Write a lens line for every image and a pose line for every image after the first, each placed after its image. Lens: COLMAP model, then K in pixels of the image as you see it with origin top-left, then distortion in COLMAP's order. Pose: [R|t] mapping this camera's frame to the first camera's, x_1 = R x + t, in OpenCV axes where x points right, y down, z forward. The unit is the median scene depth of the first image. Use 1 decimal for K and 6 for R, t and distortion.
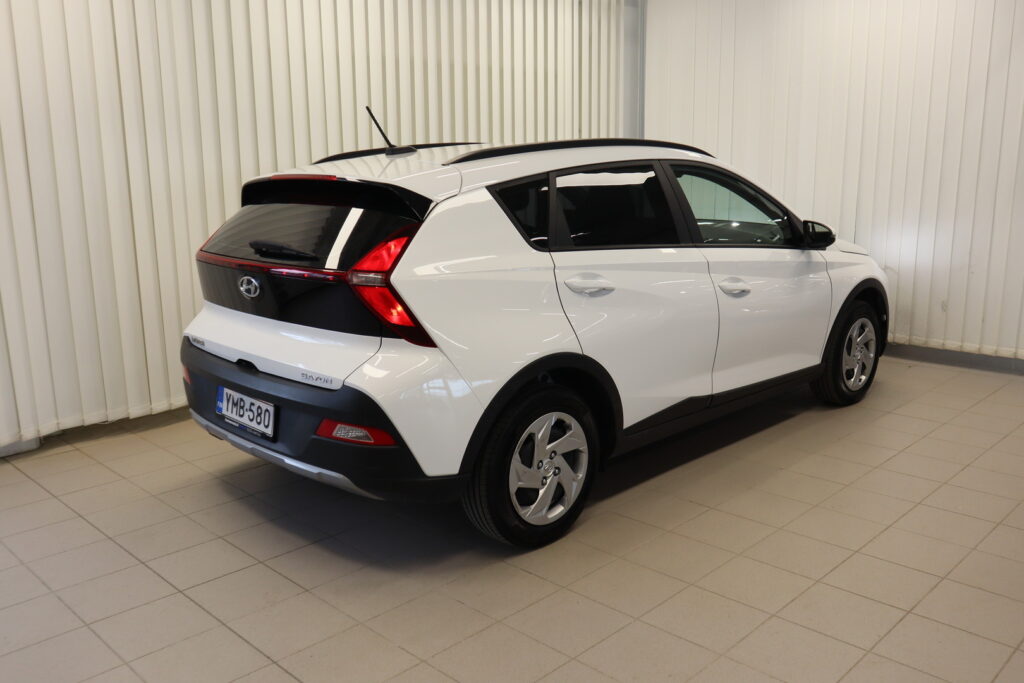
lens RADIAL K [[858.5, 0, 510.2], [0, 858.5, 343.3], [0, 0, 1]] dist [-0.002246, -0.000109]
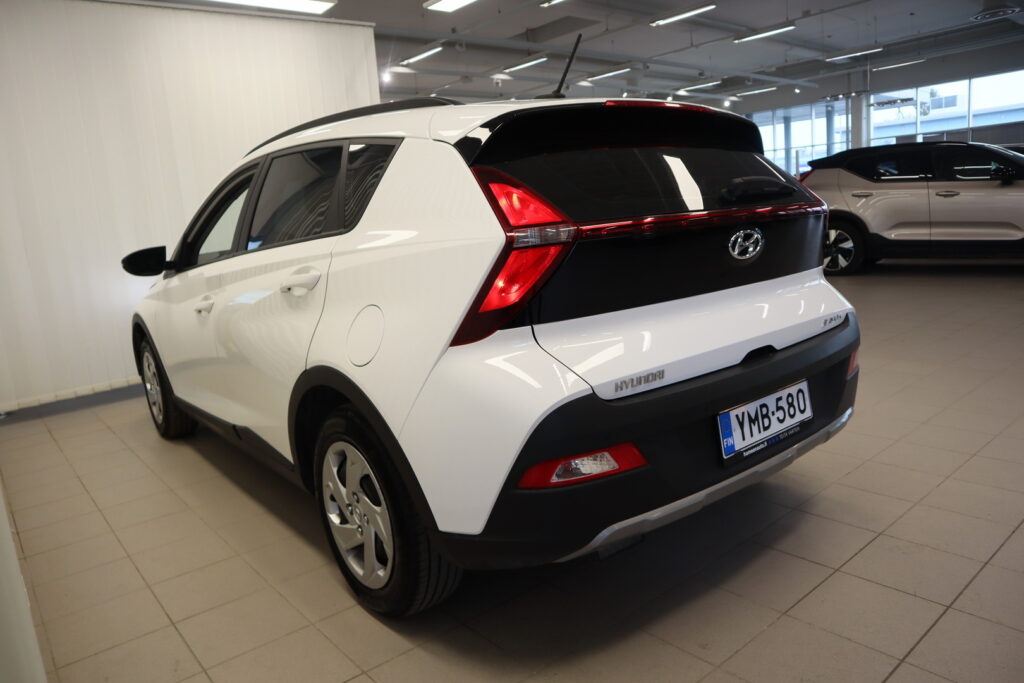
lens RADIAL K [[689.2, 0, 511.3], [0, 689.2, 344.6], [0, 0, 1]] dist [-0.031834, 0.022997]
pose [[0.081201, -0.183273, 0.979703, -0.890939], [0.275708, 0.948723, 0.154625, -0.128558], [-0.957805, 0.257556, 0.127567, 1.137344]]
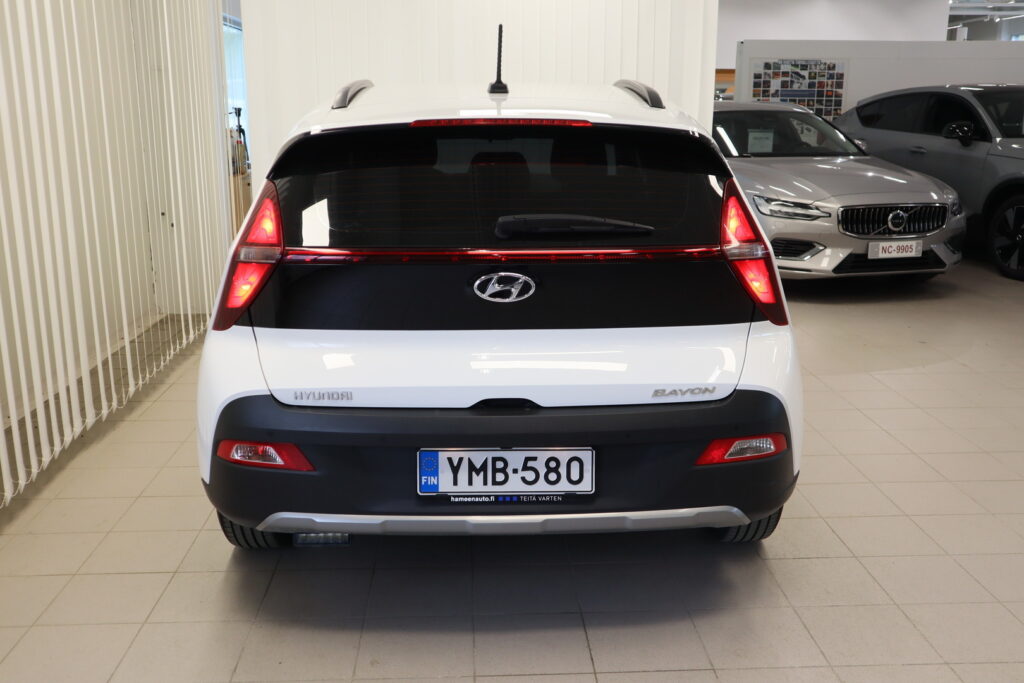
lens RADIAL K [[998.4, 0, 510.5], [0, 998.4, 336.8], [0, 0, 1]] dist [0.022619, 0.000000]
pose [[0.668269, -0.163897, 0.725641, -0.869655], [0.145931, 0.985358, 0.088165, -0.096056], [-0.729466, 0.046975, 0.682402, 0.471871]]
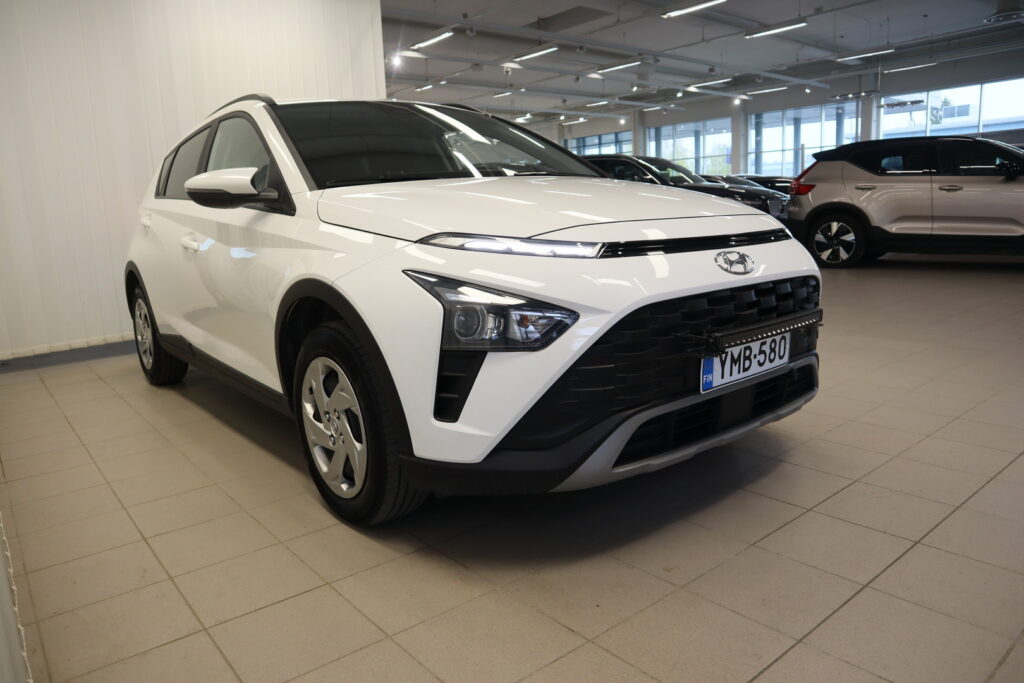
lens RADIAL K [[689.2, 0, 510.0], [0, 689.2, 340.2], [0, 0, 1]] dist [-0.031834, 0.022997]
pose [[0.092505, -0.181552, 0.979021, -0.899964], [0.240865, 0.958115, 0.154916, -0.074436], [-0.966140, 0.221482, 0.132360, 1.133036]]
